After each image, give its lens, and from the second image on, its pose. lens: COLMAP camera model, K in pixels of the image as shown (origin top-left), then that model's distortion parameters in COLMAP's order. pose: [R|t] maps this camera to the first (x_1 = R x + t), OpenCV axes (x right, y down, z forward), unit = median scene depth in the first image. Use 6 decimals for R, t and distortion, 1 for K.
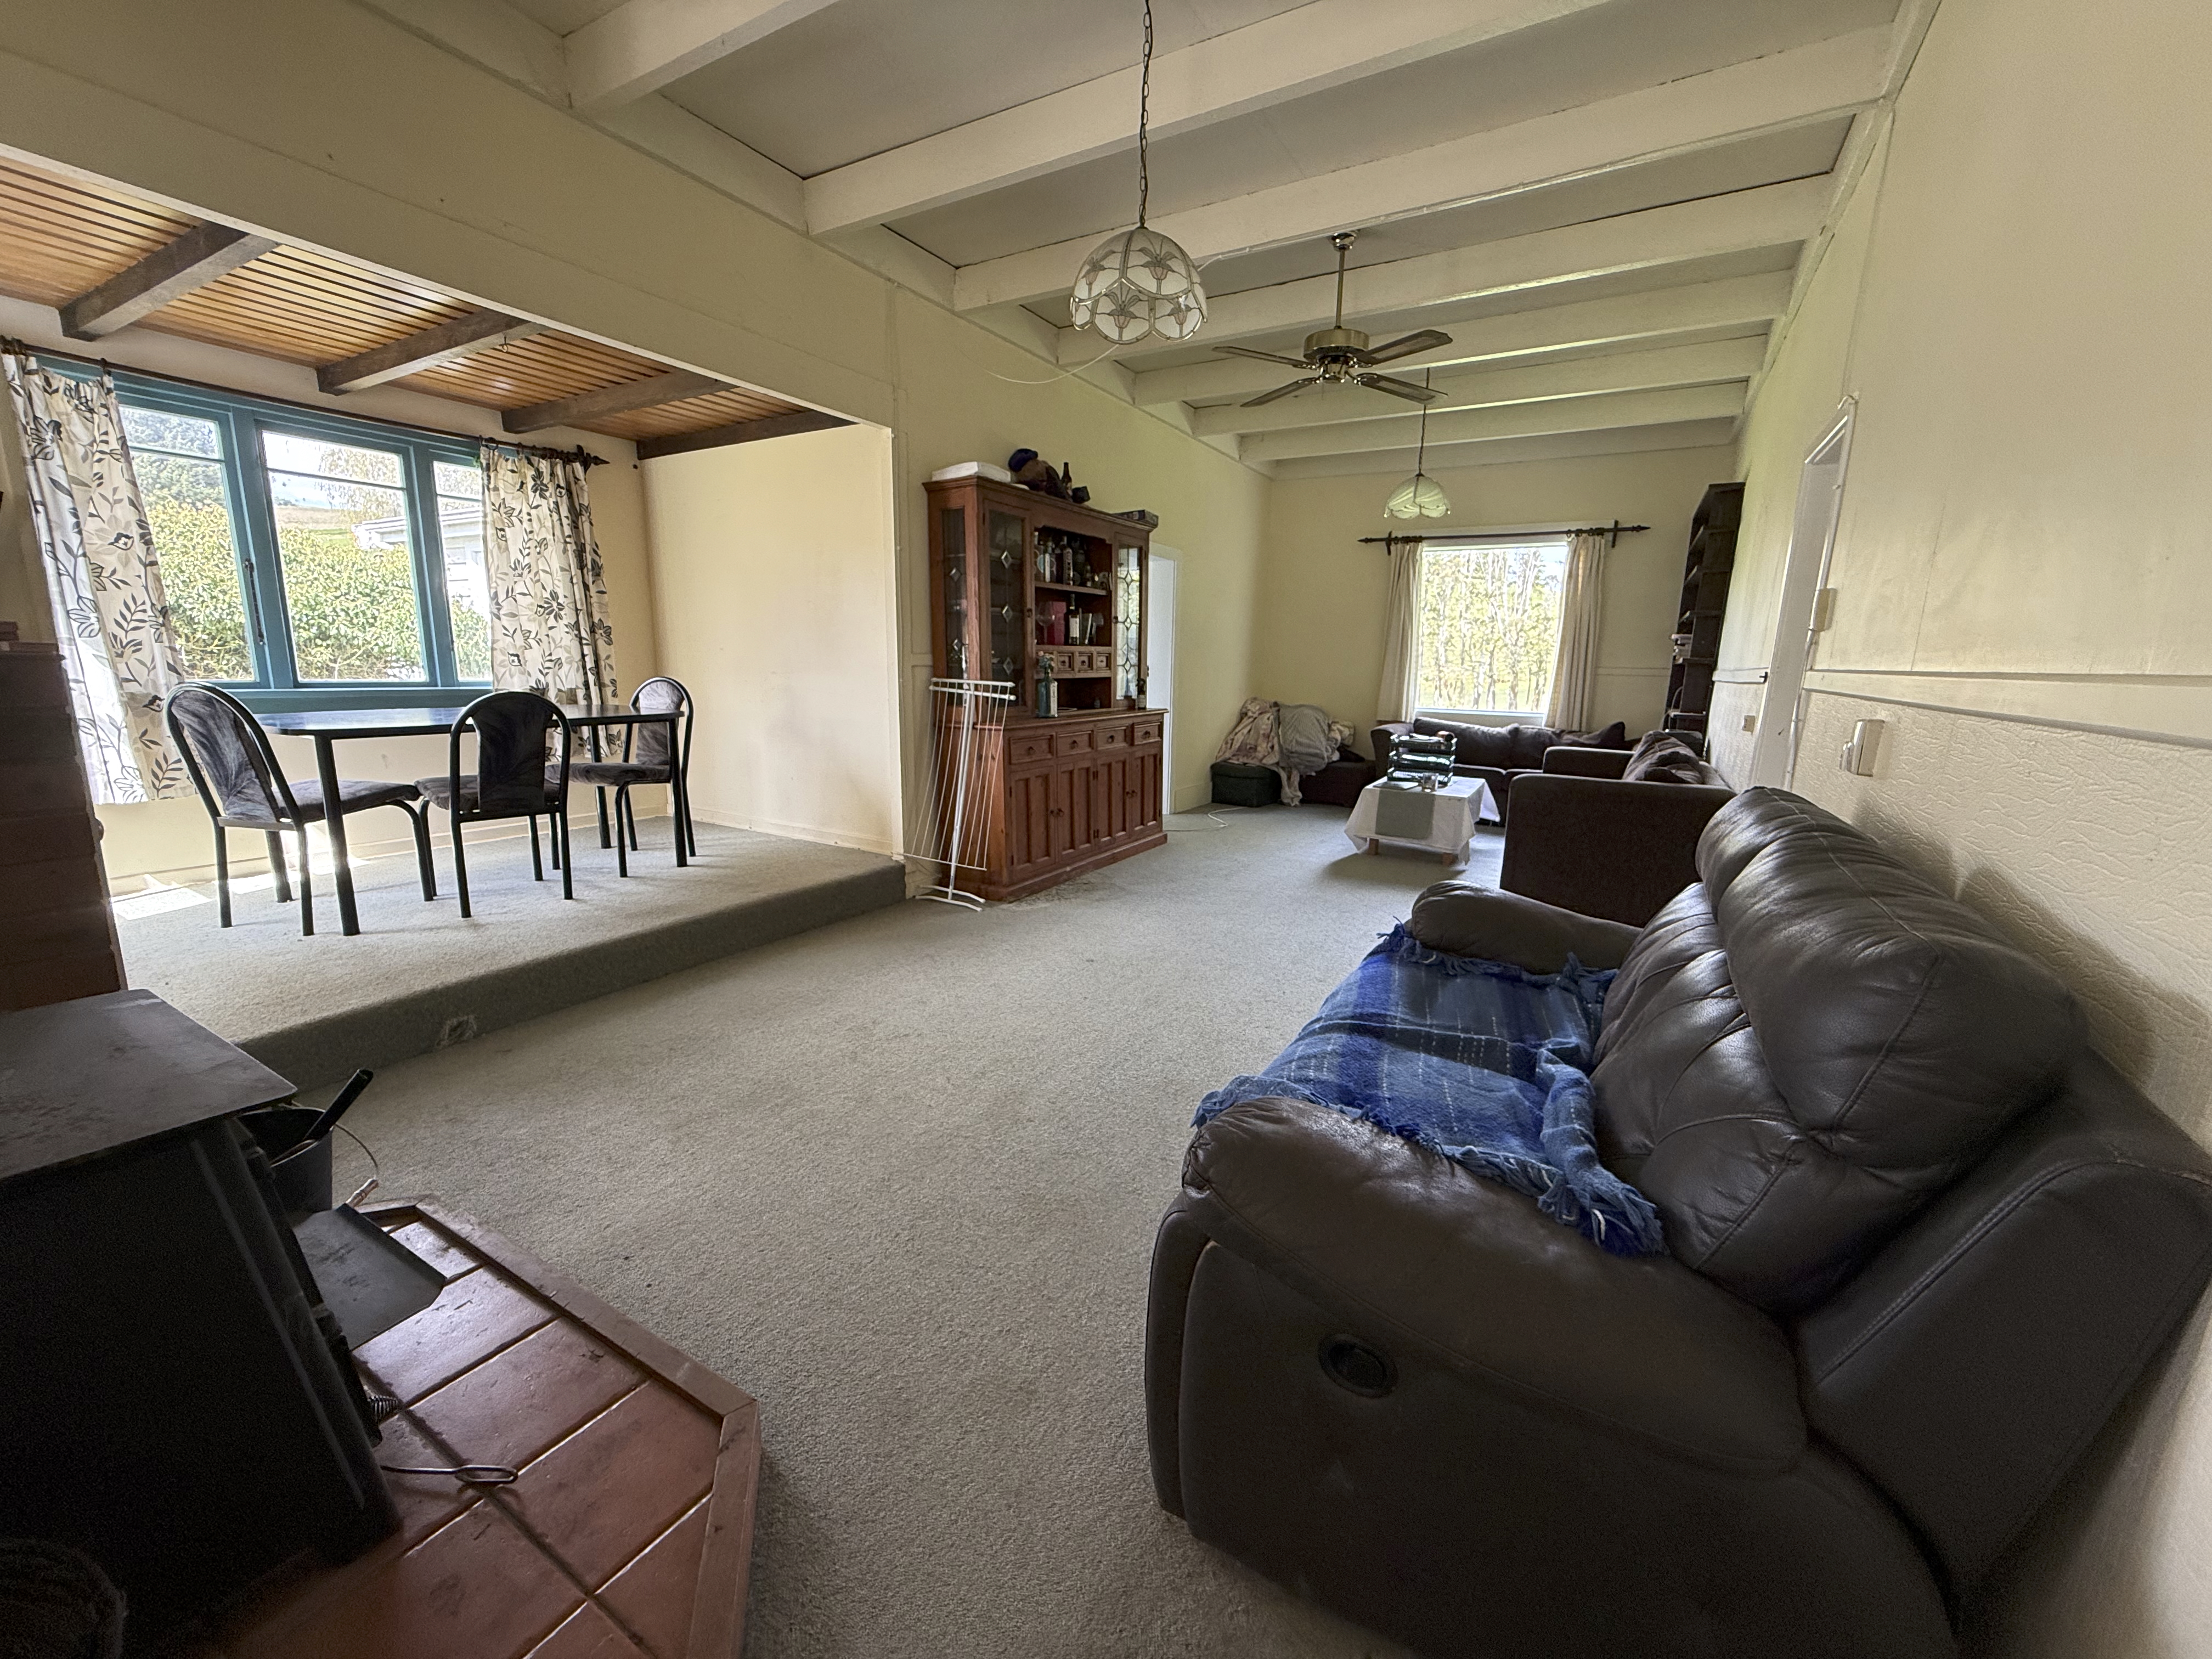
lens RADIAL K [[875.3, 0, 1106.0], [0, 875.3, 829.5], [0, 0, 1]] dist [0.000548, -0.000013]
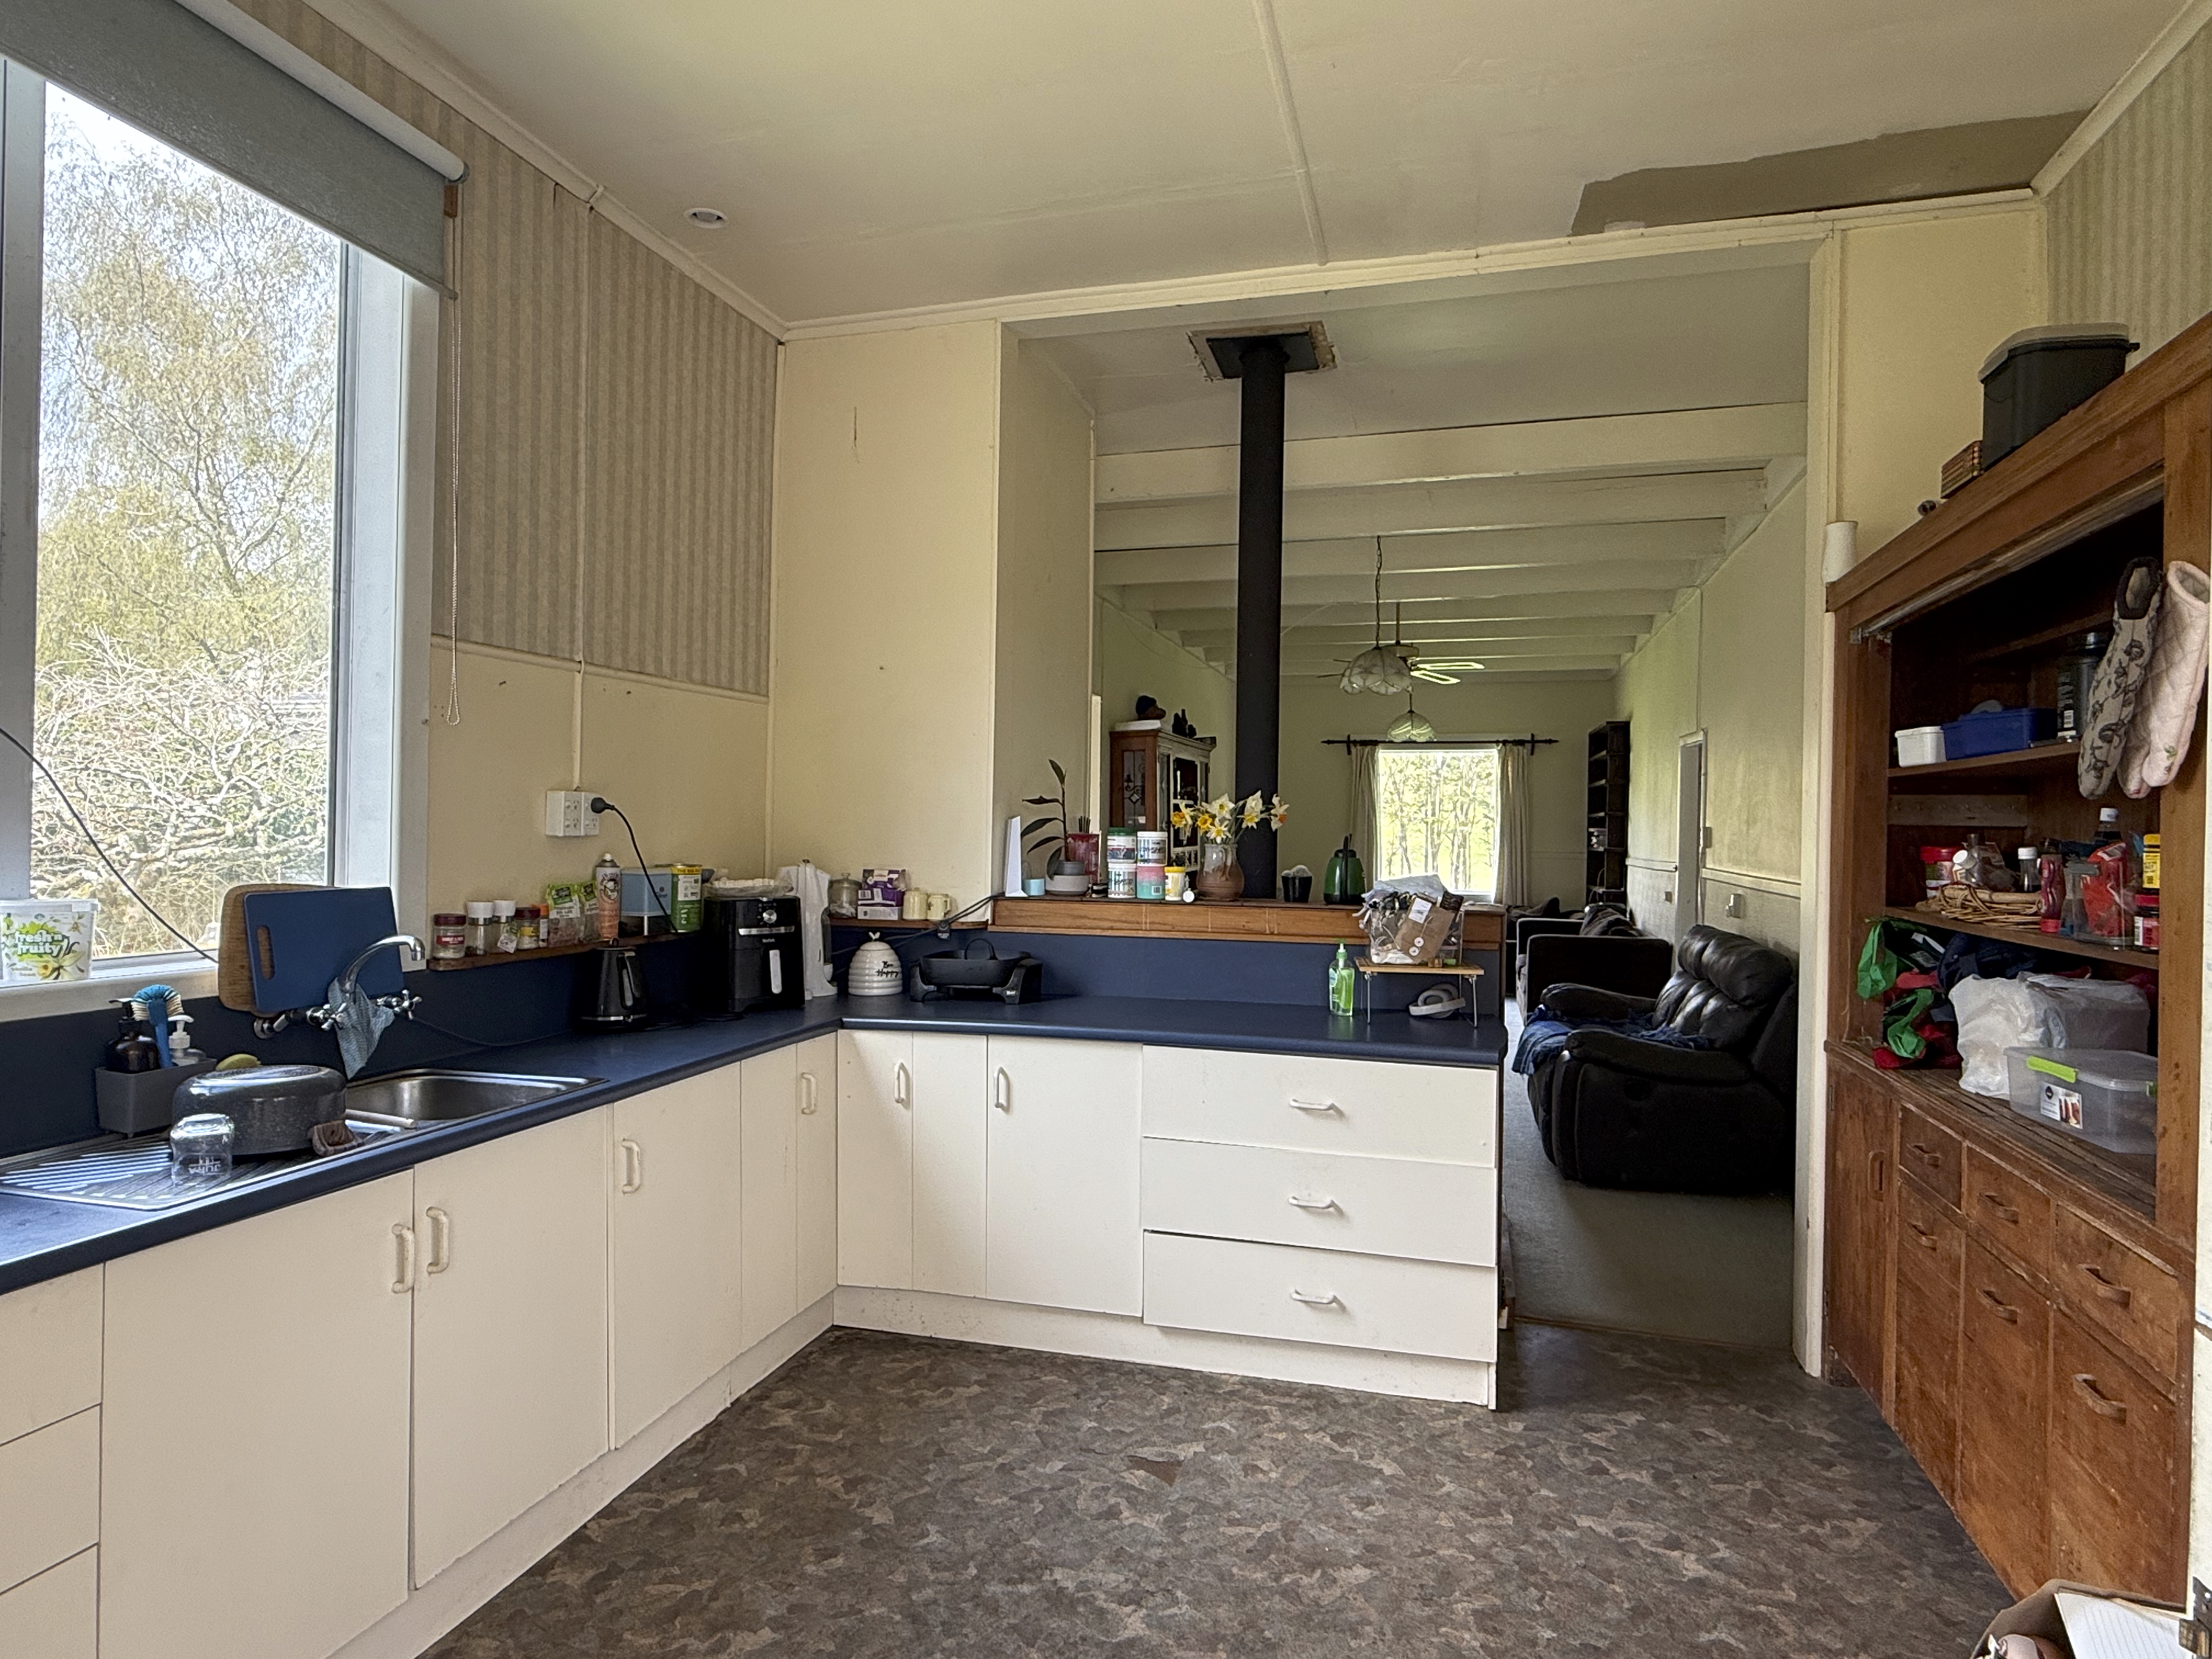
lens RADIAL K [[1316.0, 0, 1106.0], [0, 1316.0, 829.5], [0, 0, 1]] dist [-0.001303, 0.000020]
pose [[0.961617, -0.011808, 0.274142, -0.428647], [0.062324, 0.982361, -0.176301, 0.055188], [-0.267225, 0.186620, 0.945391, -0.478144]]
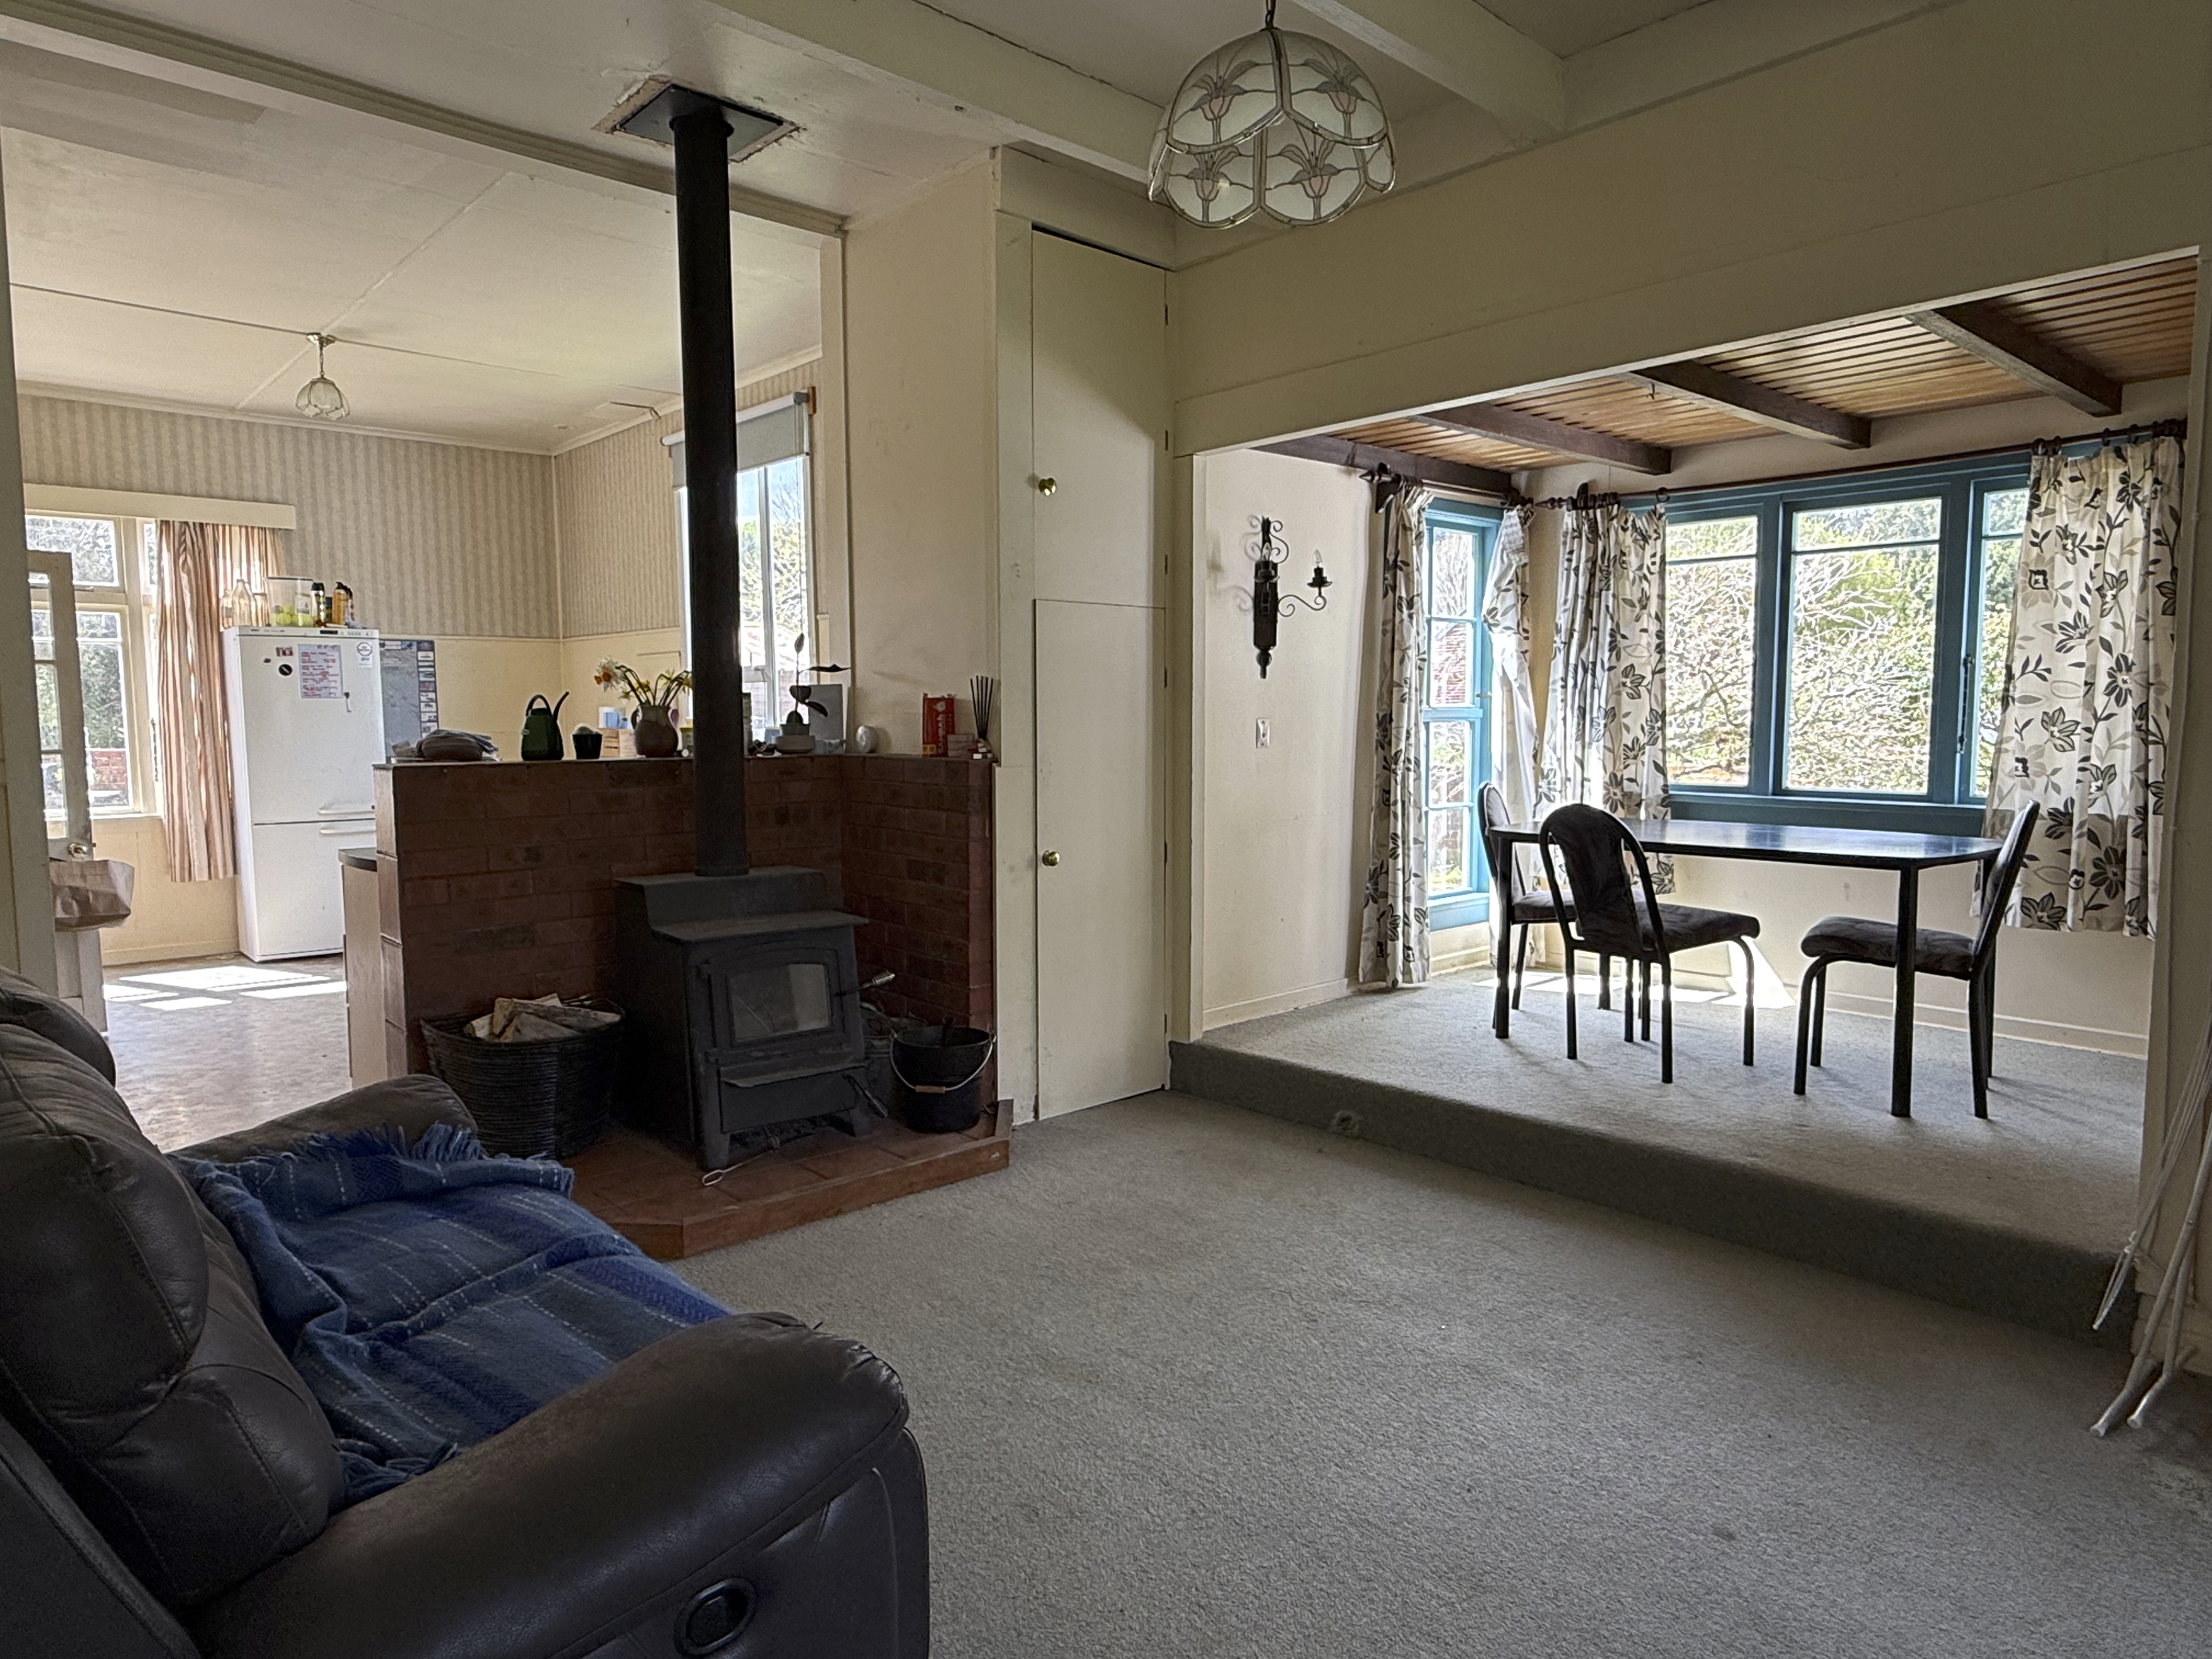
lens RADIAL K [[1355.2, 0, 1106.0], [0, 1355.2, 829.5], [0, 0, 1]] dist [0.001290, -0.000266]
pose [[-0.292246, 0.057076, -0.954638, 0.947858], [-0.188799, 0.975129, 0.116099, -0.267974], [0.937522, 0.214164, -0.274202, 1.264532]]
